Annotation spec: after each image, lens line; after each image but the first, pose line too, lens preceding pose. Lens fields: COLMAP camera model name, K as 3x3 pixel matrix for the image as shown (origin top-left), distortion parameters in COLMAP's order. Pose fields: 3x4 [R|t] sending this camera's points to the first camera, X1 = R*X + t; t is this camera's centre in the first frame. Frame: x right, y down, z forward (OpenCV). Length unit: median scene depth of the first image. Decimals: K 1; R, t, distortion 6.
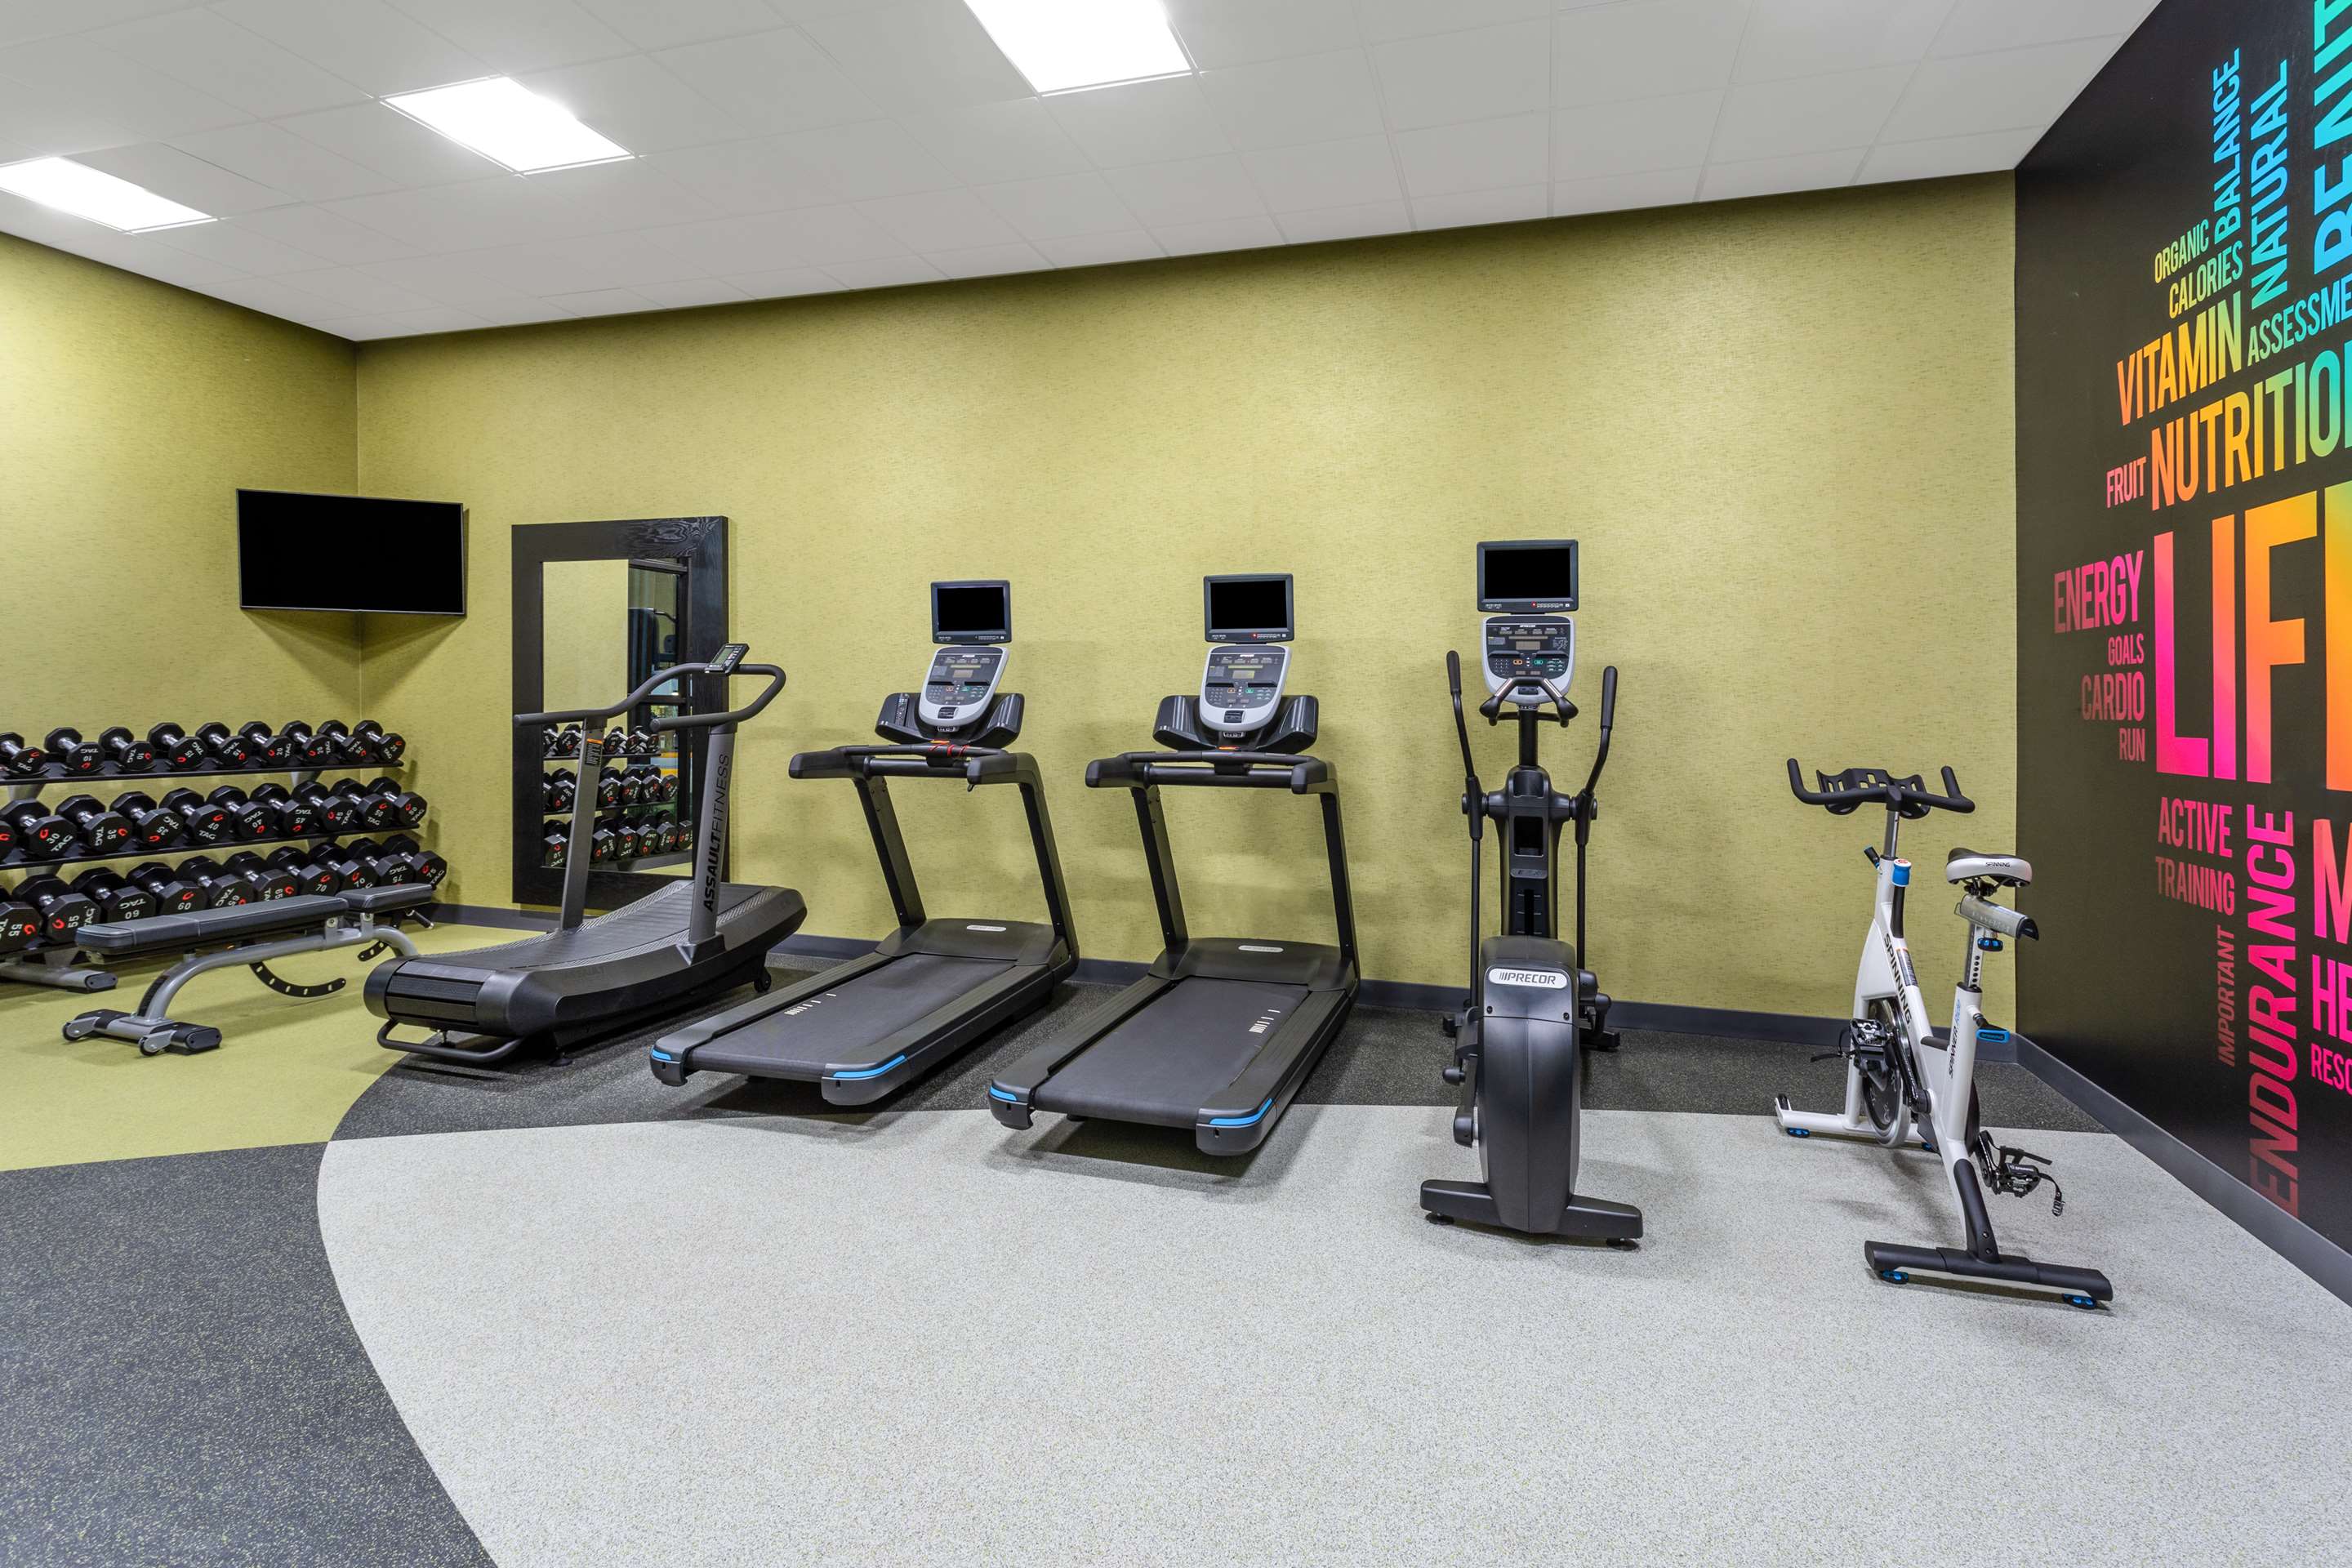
lens RADIAL K [[1171.4, 0, 1168.9], [0, 1171.4, 691.6], [0, 0, 1]] dist [-0.001356, -0.000320]
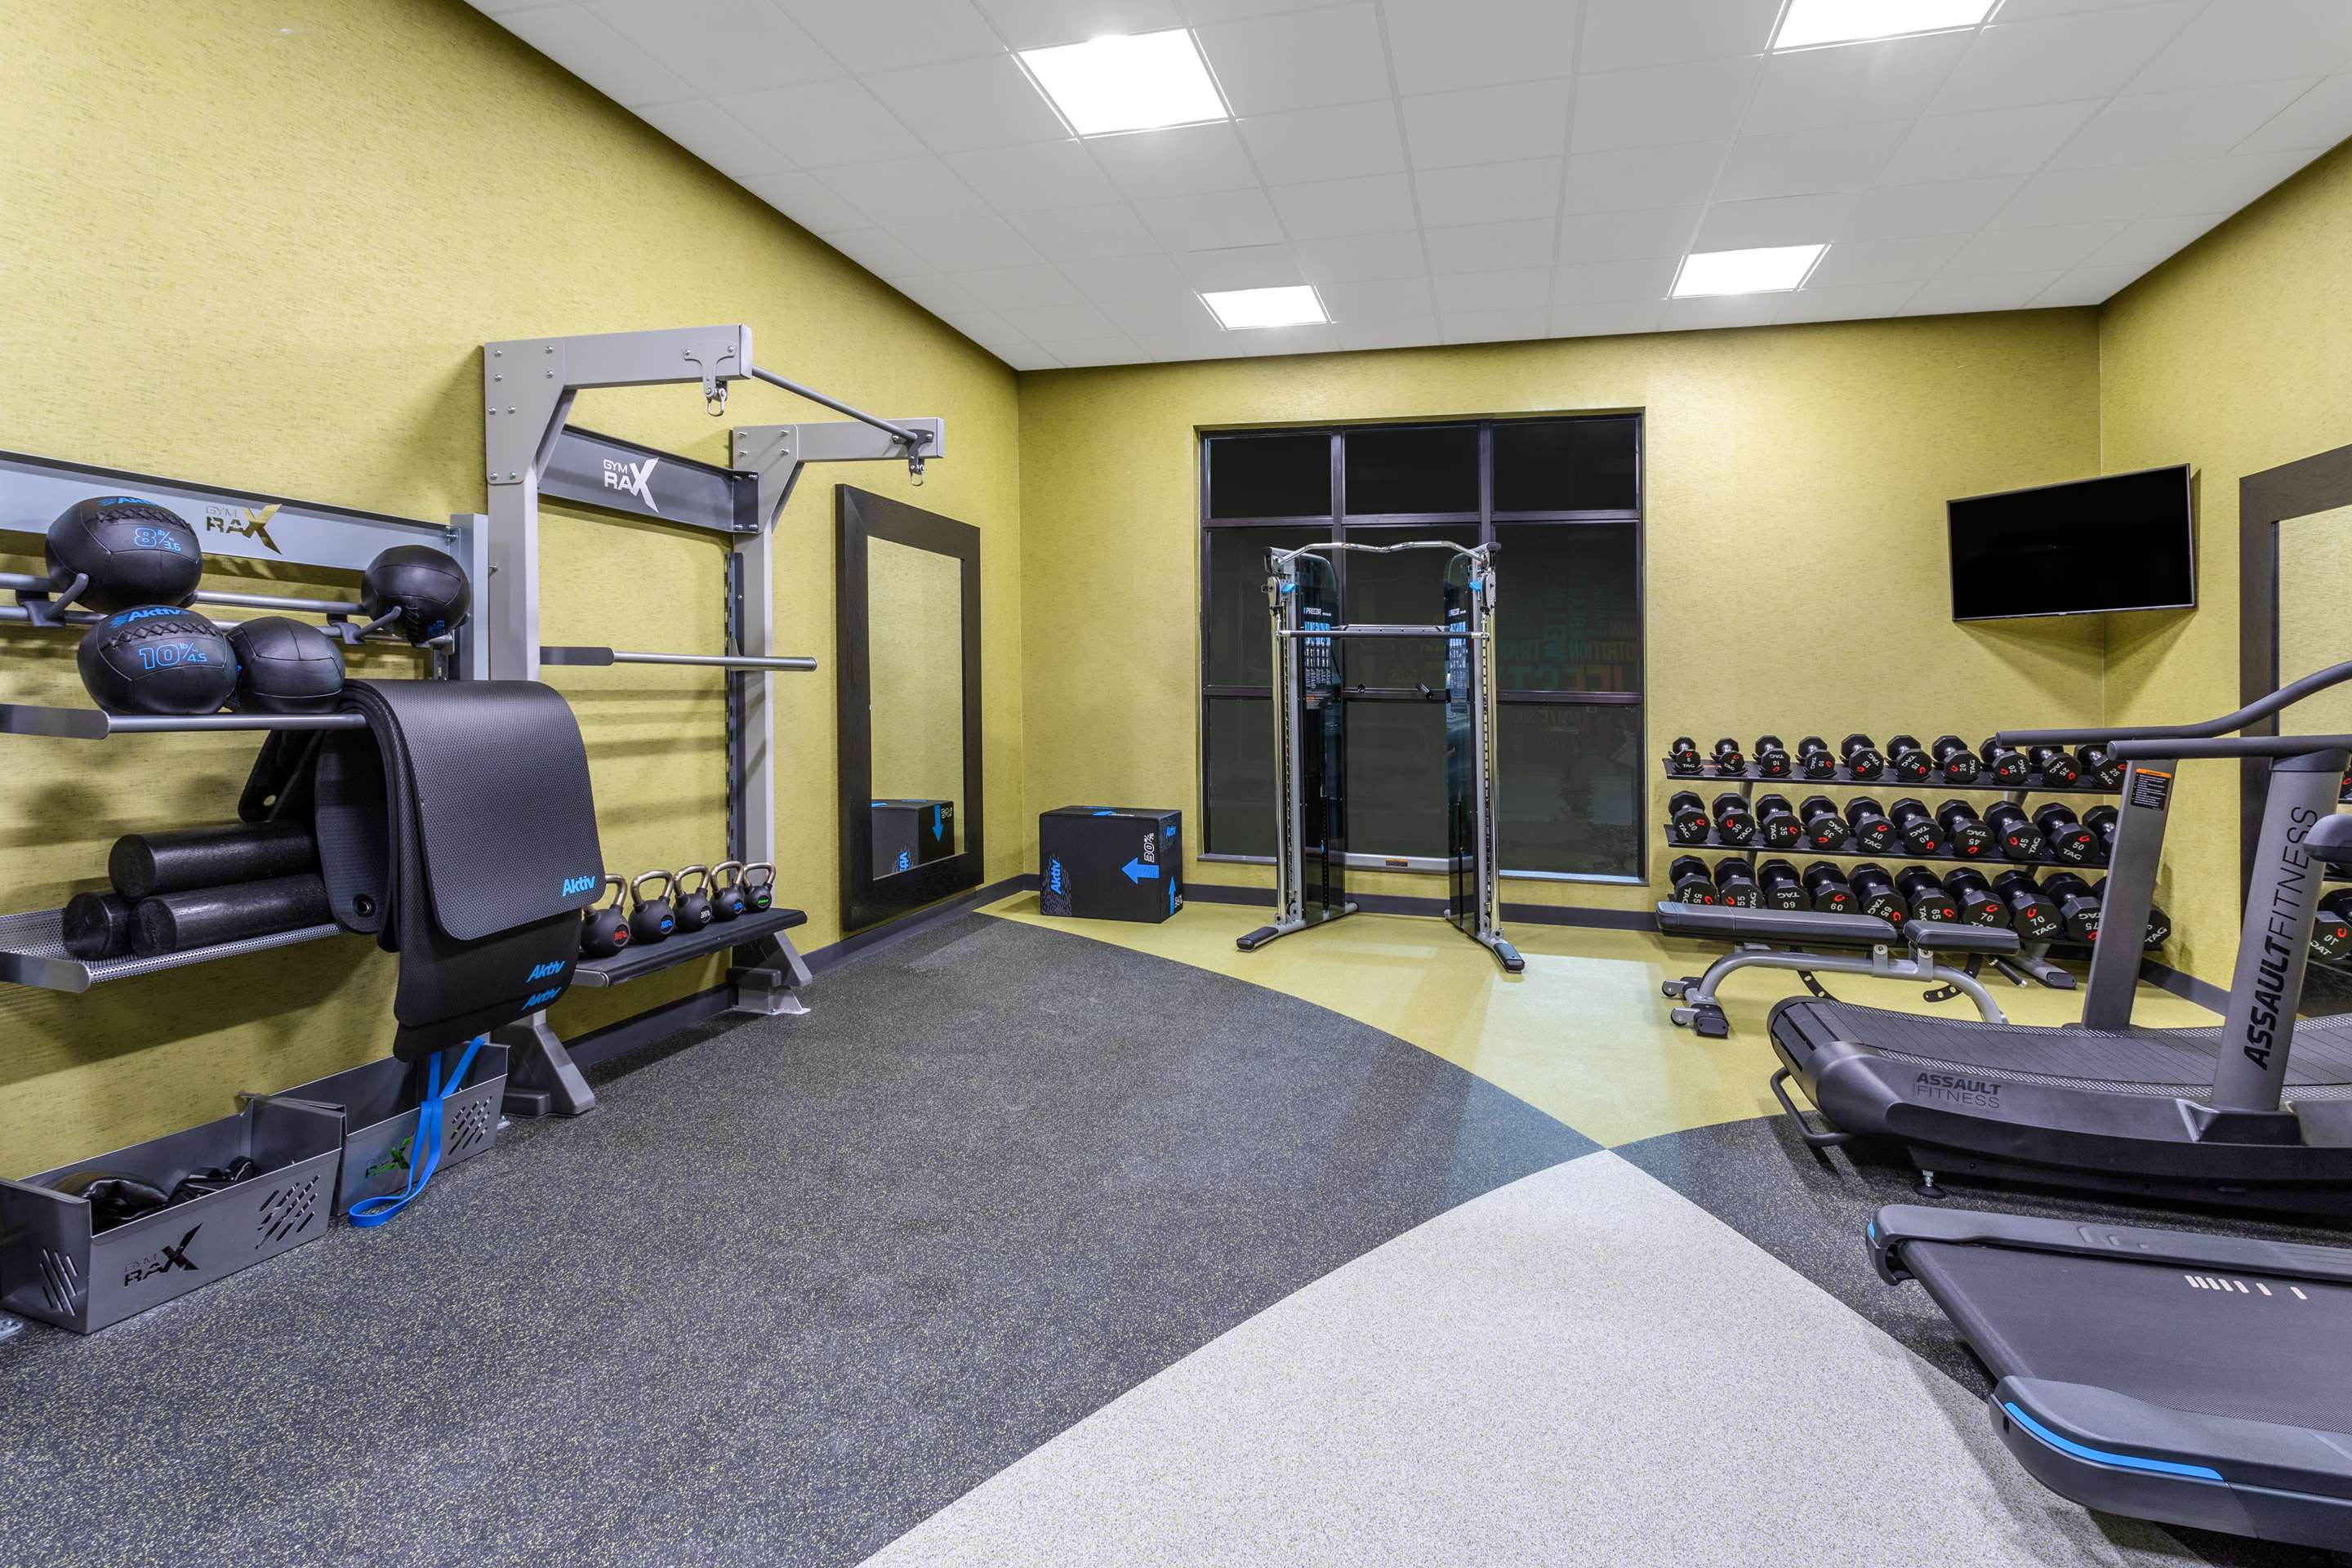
lens RADIAL K [[1094.8, 0, 1182.6], [0, 1094.8, 722.4], [0, 0, 1]] dist [-0.000315, 0.000606]
pose [[0.044049, 0.012977, -0.998945, 0.108716], [-0.003819, 0.999911, 0.012821, 0.005567], [0.999022, 0.003250, 0.044094, 0.334161]]
